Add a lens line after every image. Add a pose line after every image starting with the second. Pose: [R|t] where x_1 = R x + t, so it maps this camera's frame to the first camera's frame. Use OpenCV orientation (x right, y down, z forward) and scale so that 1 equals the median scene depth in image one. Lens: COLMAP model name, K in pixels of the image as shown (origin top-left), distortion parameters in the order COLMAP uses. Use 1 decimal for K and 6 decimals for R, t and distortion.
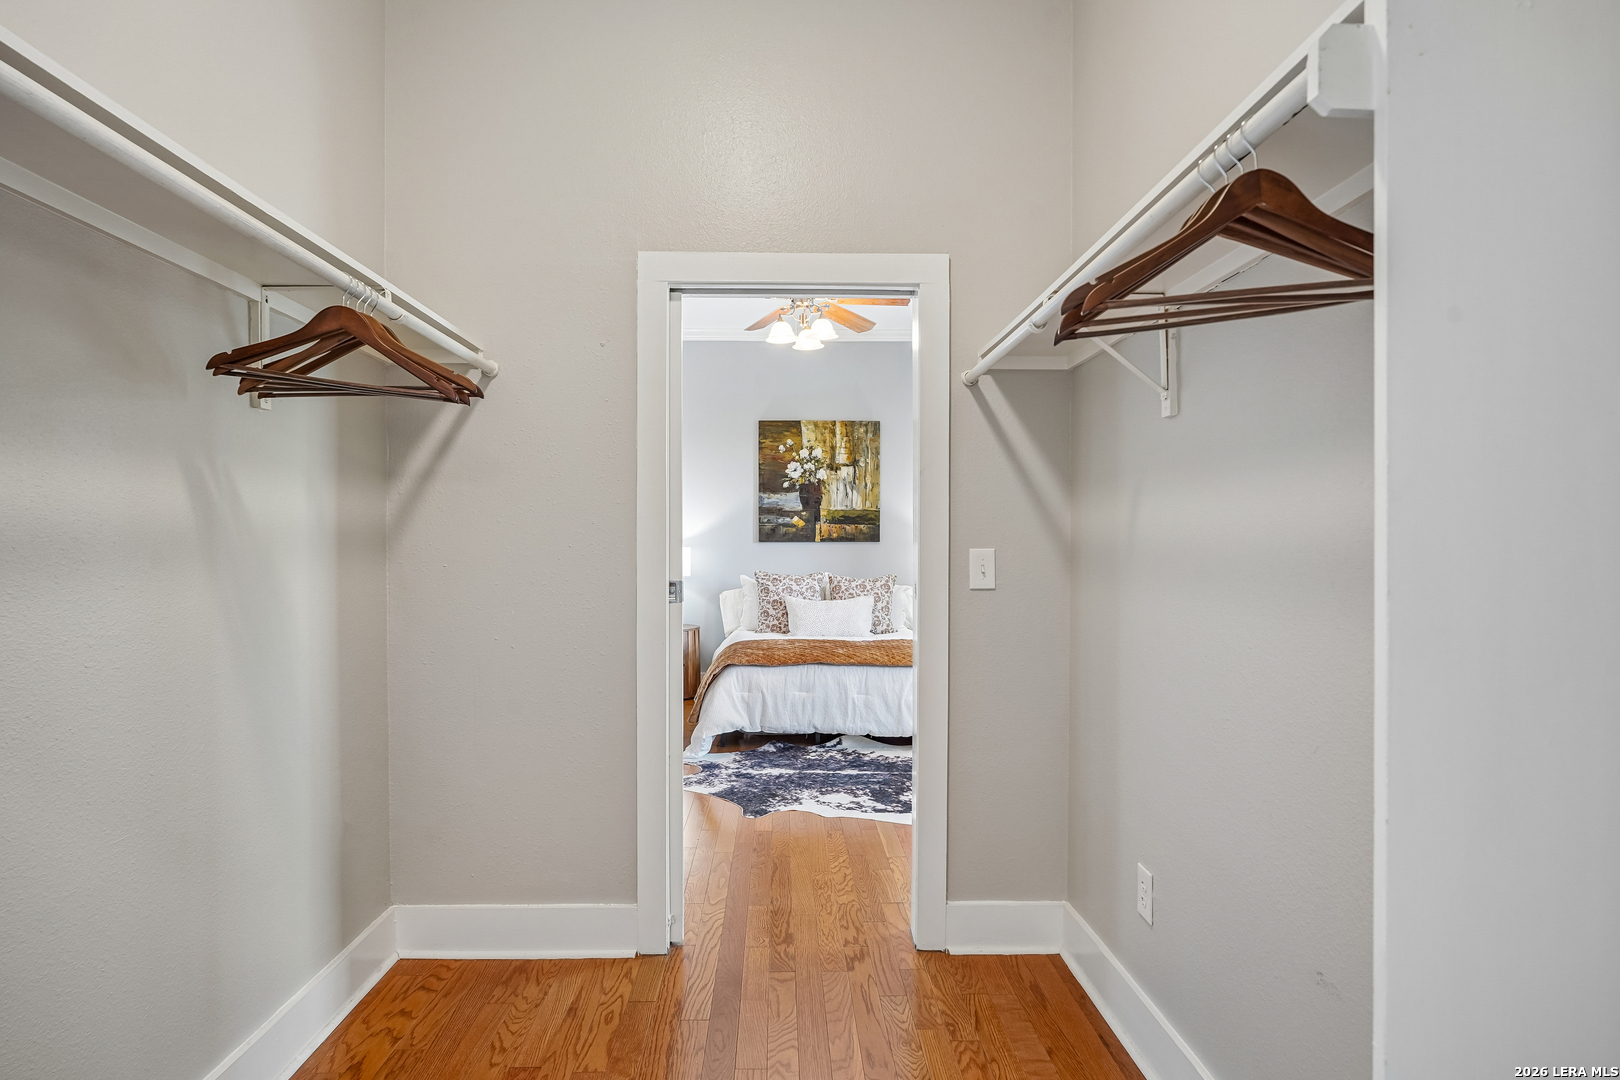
lens RADIAL K [[840.6, 0, 797.1], [0, 840.6, 545.8], [0, 0, 1]] dist [-0.001360, 0.001578]
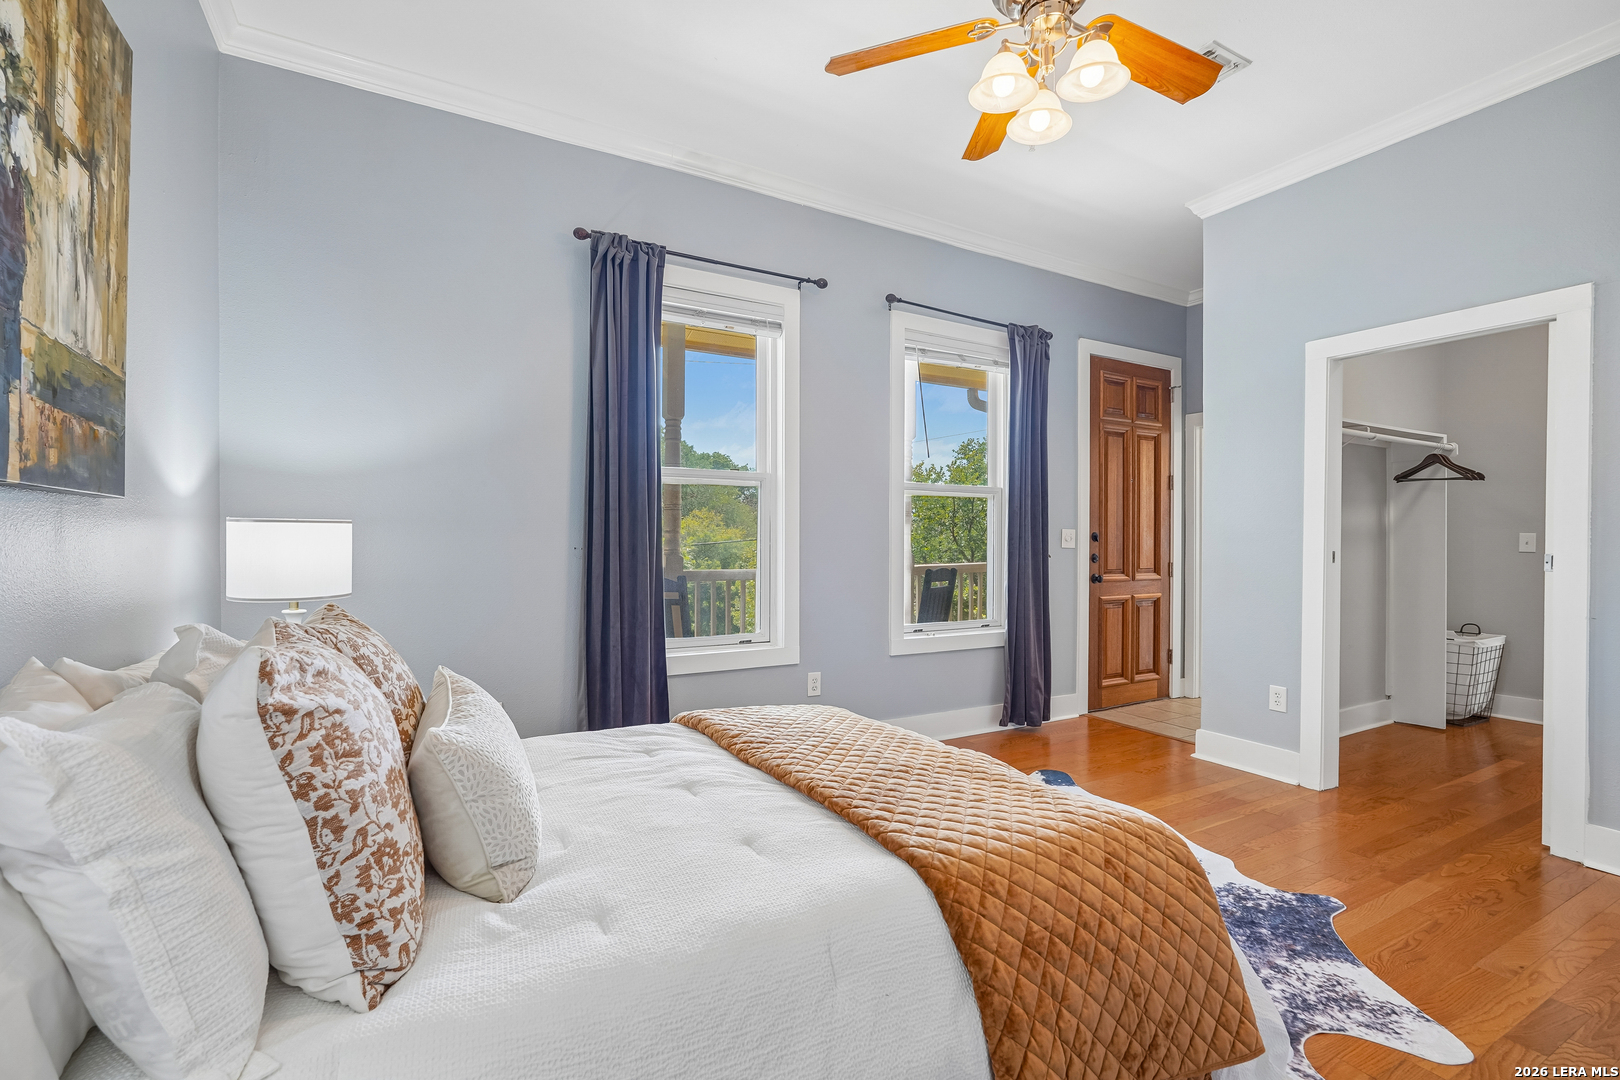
lens RADIAL K [[714.6, 0, 803.0], [0, 714.6, 542.8], [0, 0, 1]] dist [-0.009799, 0.002341]
pose [[-0.470196, -0.011545, 0.882486, -0.218311], [0.000393, 0.999912, 0.013290, 0.004902], [-0.882562, 0.006595, -0.470150, 0.983491]]
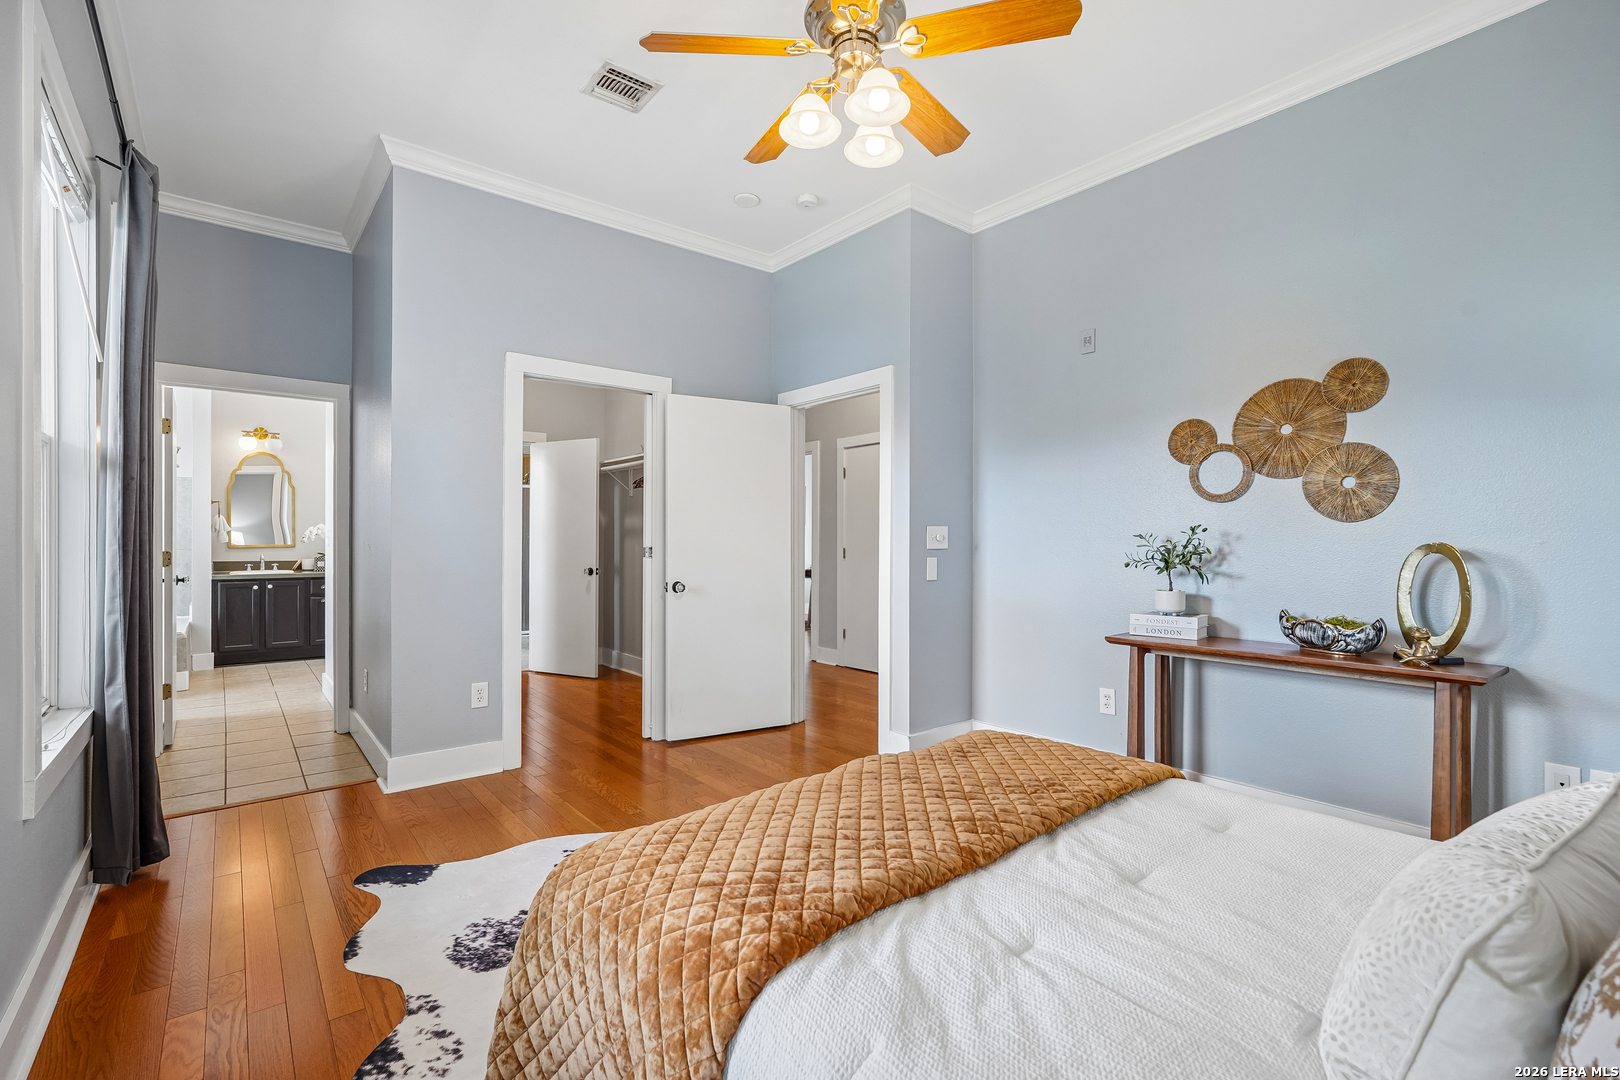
lens RADIAL K [[714.6, 0, 800.1], [0, 714.6, 537.0], [0, 0, 1]] dist [-0.009799, 0.002341]
pose [[-0.791748, -0.005804, -0.610821, 0.226352], [-0.007065, 0.999975, -0.000343, 0.008305], [0.610808, 0.004044, -0.791769, 0.992605]]
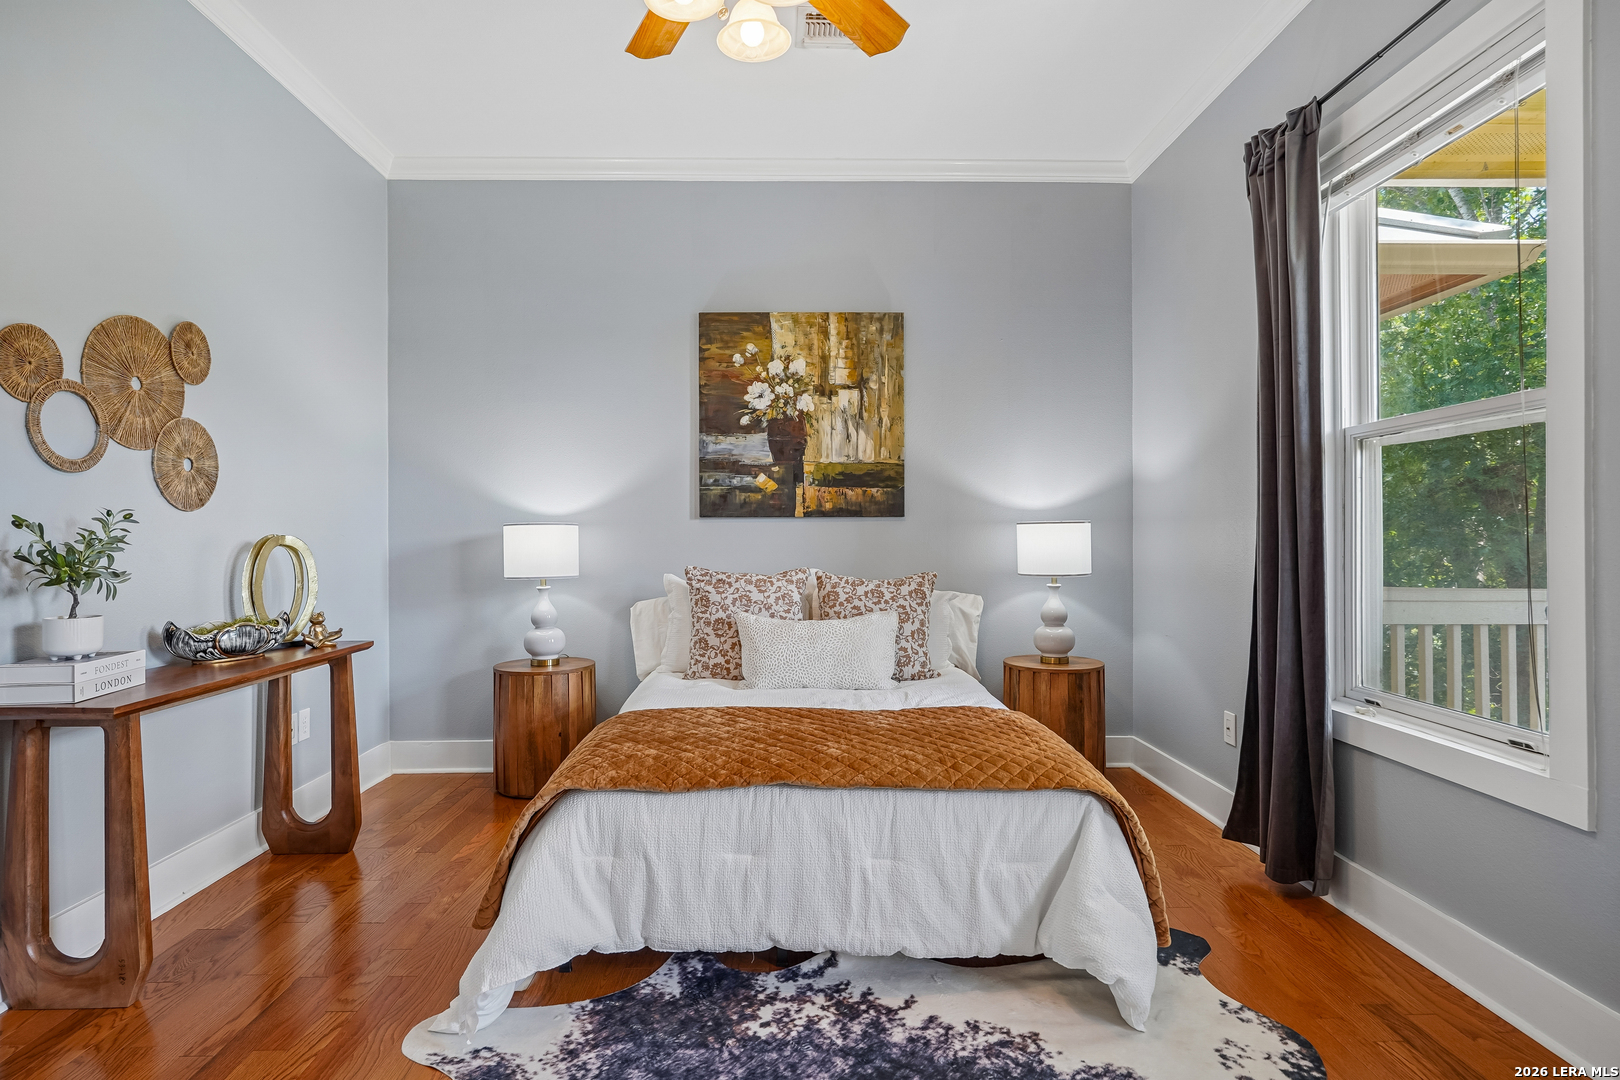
lens RADIAL K [[840.6, 0, 802.5], [0, 840.6, 530.2], [0, 0, 1]] dist [-0.001360, 0.001578]
pose [[0.999993, -0.003093, 0.002091, 0.027448], [0.003120, 0.999911, -0.012964, 0.013054], [-0.002051, 0.012971, 0.999914, 0.440752]]
